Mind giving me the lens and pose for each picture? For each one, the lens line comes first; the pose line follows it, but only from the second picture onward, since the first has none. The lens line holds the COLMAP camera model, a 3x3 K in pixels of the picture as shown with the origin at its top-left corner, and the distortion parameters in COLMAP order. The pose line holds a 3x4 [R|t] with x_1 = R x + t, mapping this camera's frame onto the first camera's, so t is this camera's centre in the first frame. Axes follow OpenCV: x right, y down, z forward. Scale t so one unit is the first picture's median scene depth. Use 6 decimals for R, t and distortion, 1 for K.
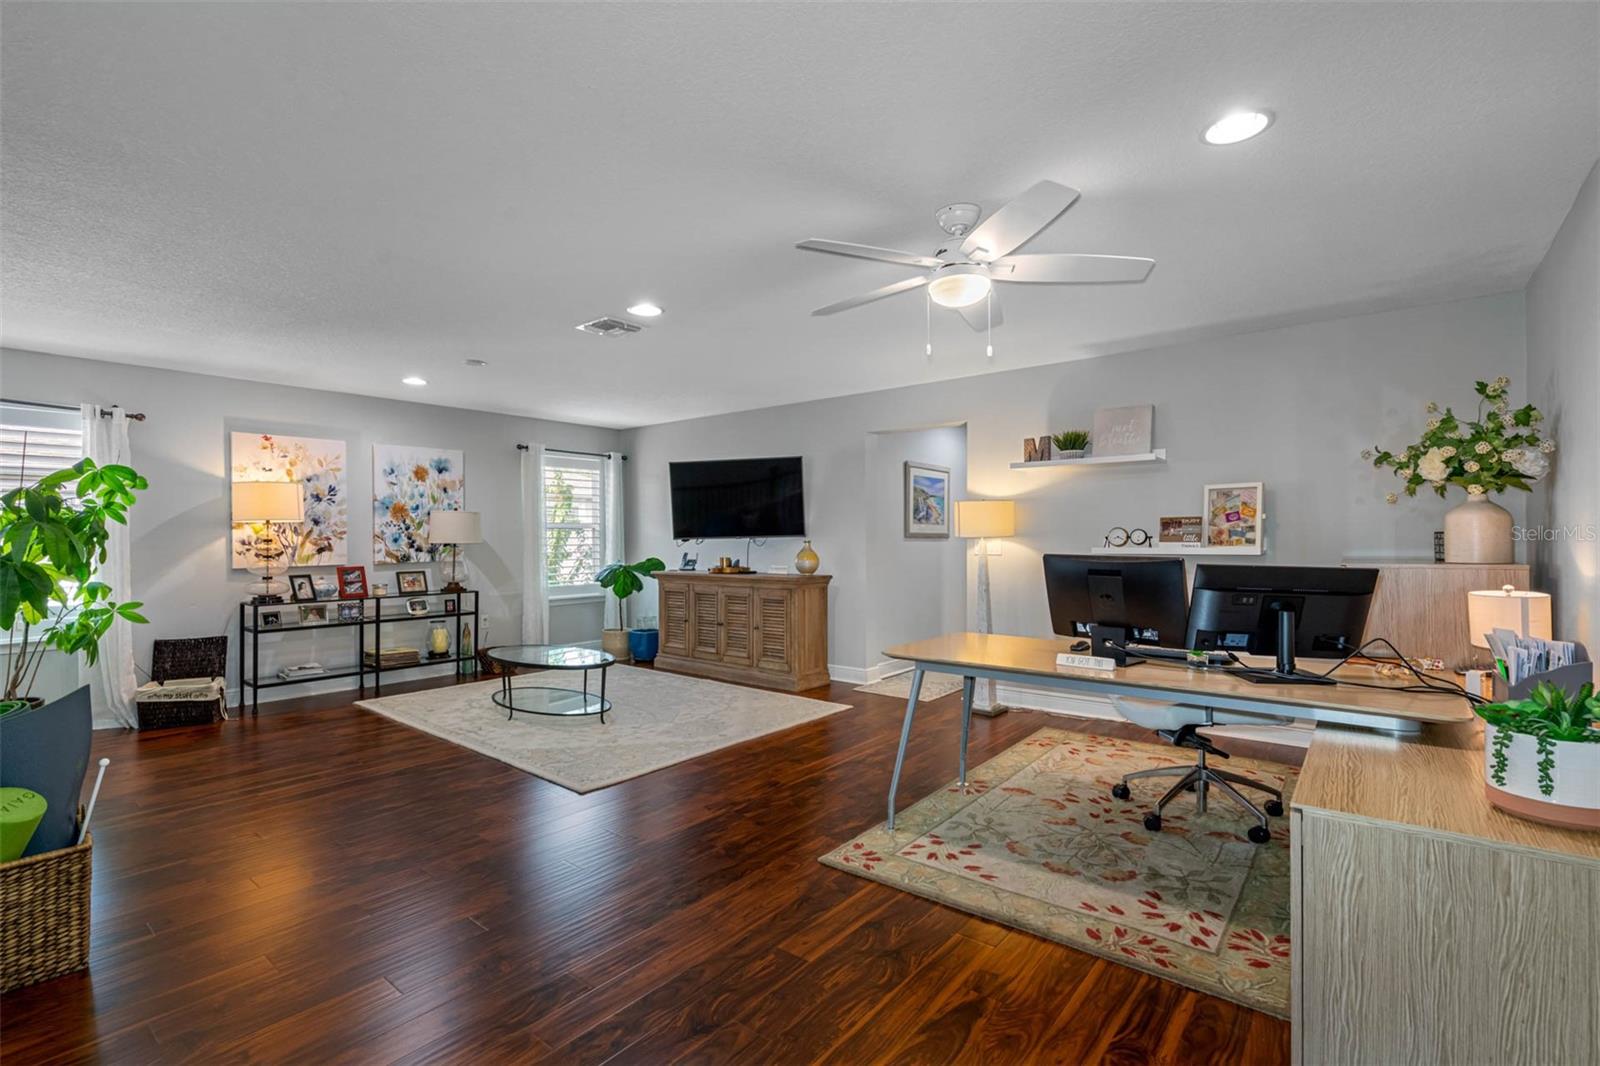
lens RADIAL K [[731.7, 0, 796.7], [0, 731.7, 536.1], [0, 0, 1]] dist [-0.000790, 0.001605]
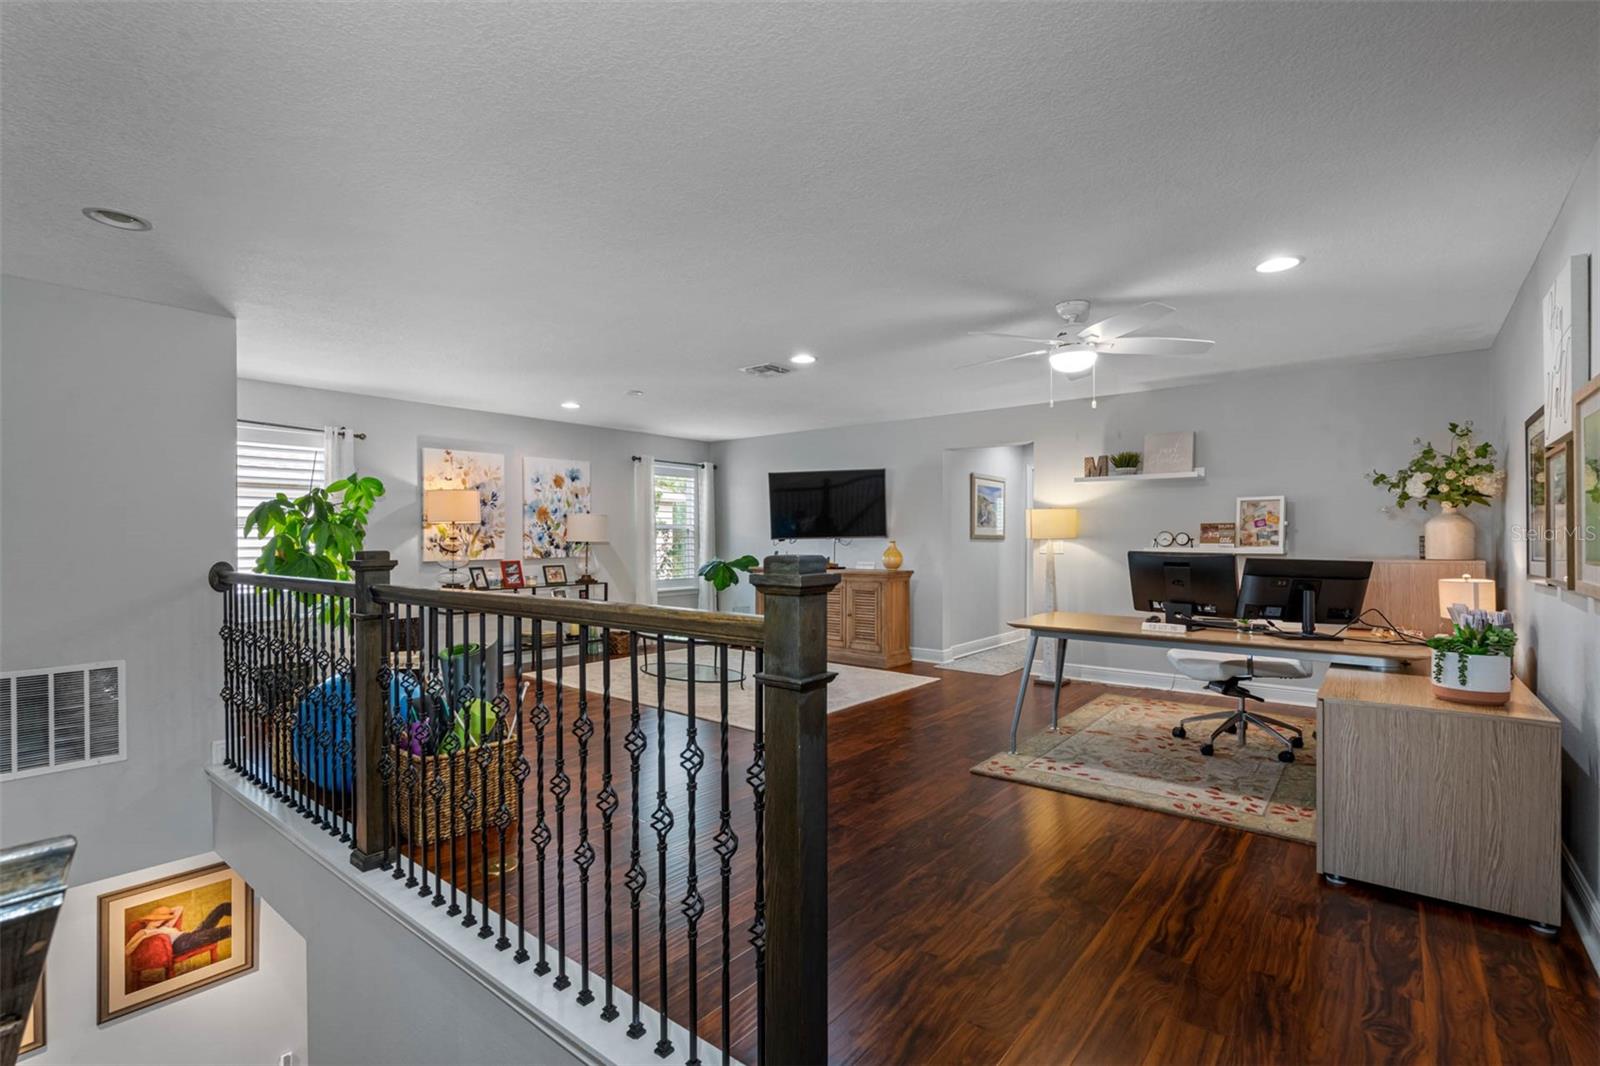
lens RADIAL K [[731.7, 0, 802.1], [0, 731.7, 535.4], [0, 0, 1]] dist [-0.000790, 0.001605]
pose [[0.999986, 0.005328, -0.000429, -0.193779], [-0.005329, 0.999982, -0.002777, 0.001960], [0.000415, 0.002779, 0.999996, -0.260309]]
